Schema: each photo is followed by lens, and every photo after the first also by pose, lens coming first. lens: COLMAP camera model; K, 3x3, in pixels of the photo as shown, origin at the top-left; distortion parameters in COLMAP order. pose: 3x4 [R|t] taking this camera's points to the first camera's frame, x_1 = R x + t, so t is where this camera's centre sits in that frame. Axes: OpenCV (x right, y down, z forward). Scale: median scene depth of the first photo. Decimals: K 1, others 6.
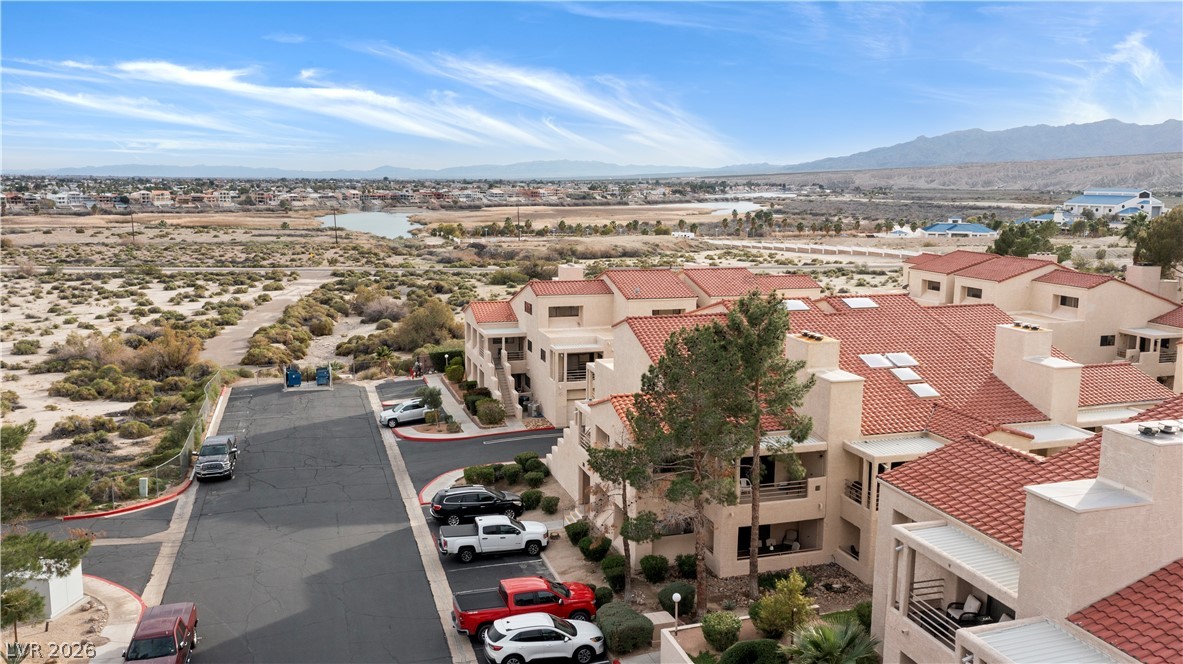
lens RADIAL K [[956.0, 0, 591.5], [0, 956.0, 332.0], [0, 0, 1]] dist [-0.009681, 0.000370]
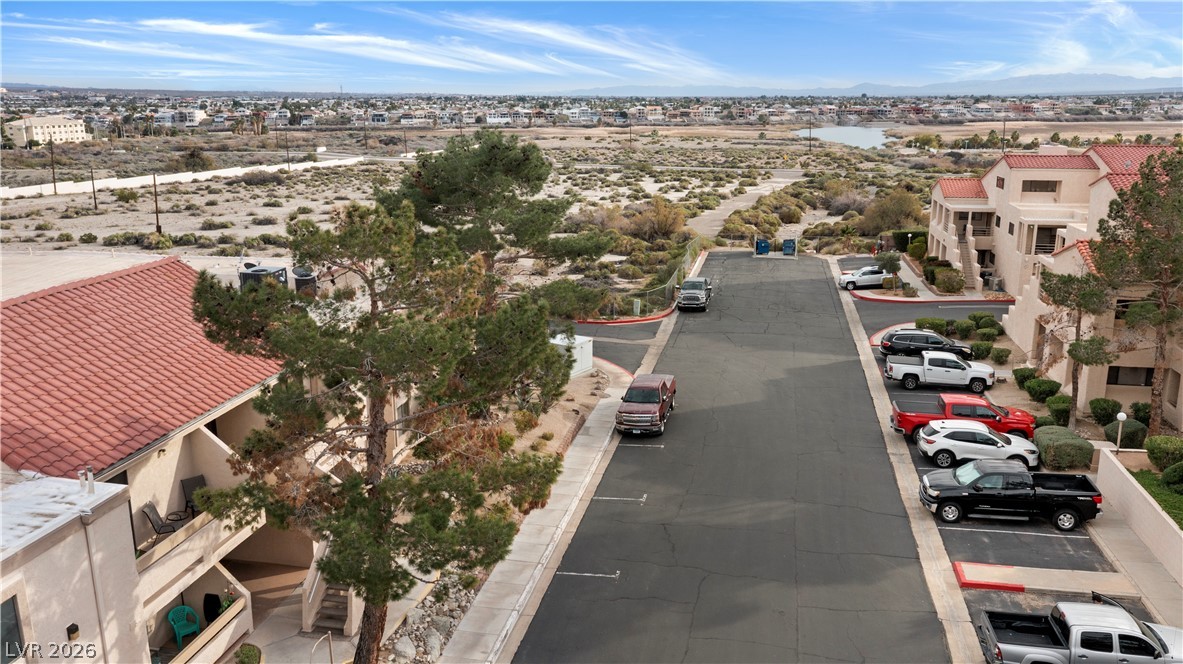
lens RADIAL K [[954.6, 0, 591.2], [0, 954.6, 350.5], [0, 0, 1]] dist [-0.015679, 0.006204]
pose [[0.886857, 0.100687, -0.450939, 0.017324], [-0.060058, 0.992808, 0.103560, 0.062961], [0.458124, -0.064761, 0.886526, -0.061968]]
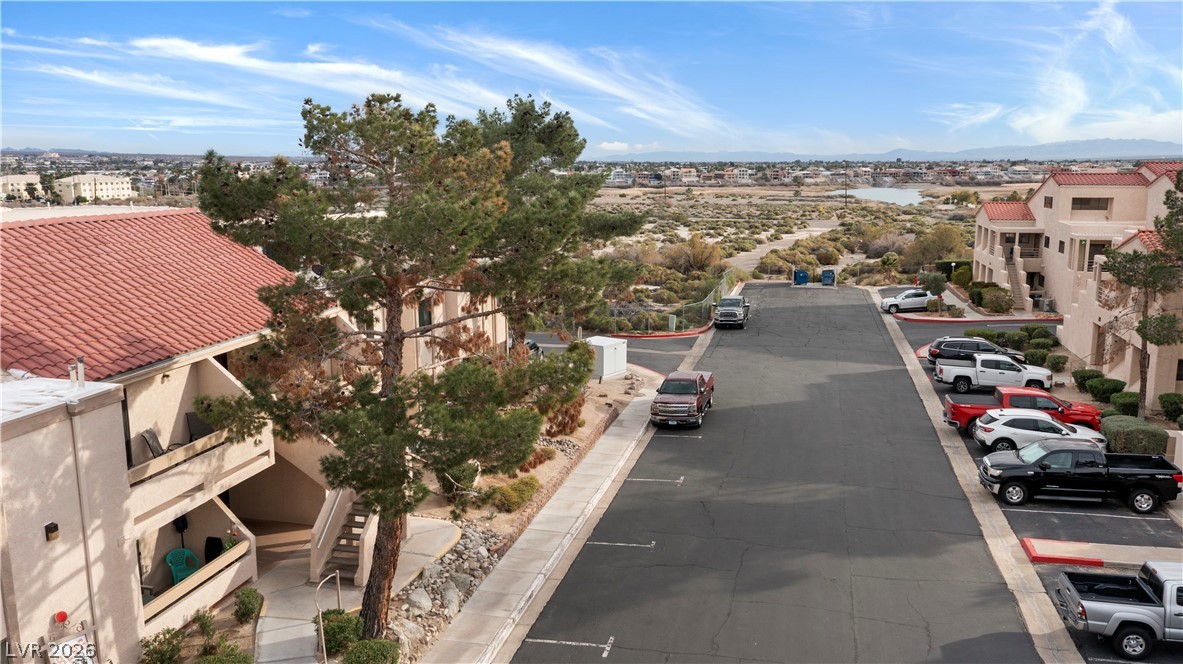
lens RADIAL K [[953.5, 0, 589.3], [0, 953.5, 358.7], [0, 0, 1]] dist [-0.014604, 0.002720]
pose [[0.868814, 0.074185, -0.489550, 0.010215], [-0.064264, 0.997244, 0.037069, 0.111662], [0.490951, -0.000746, 0.871187, -0.042298]]
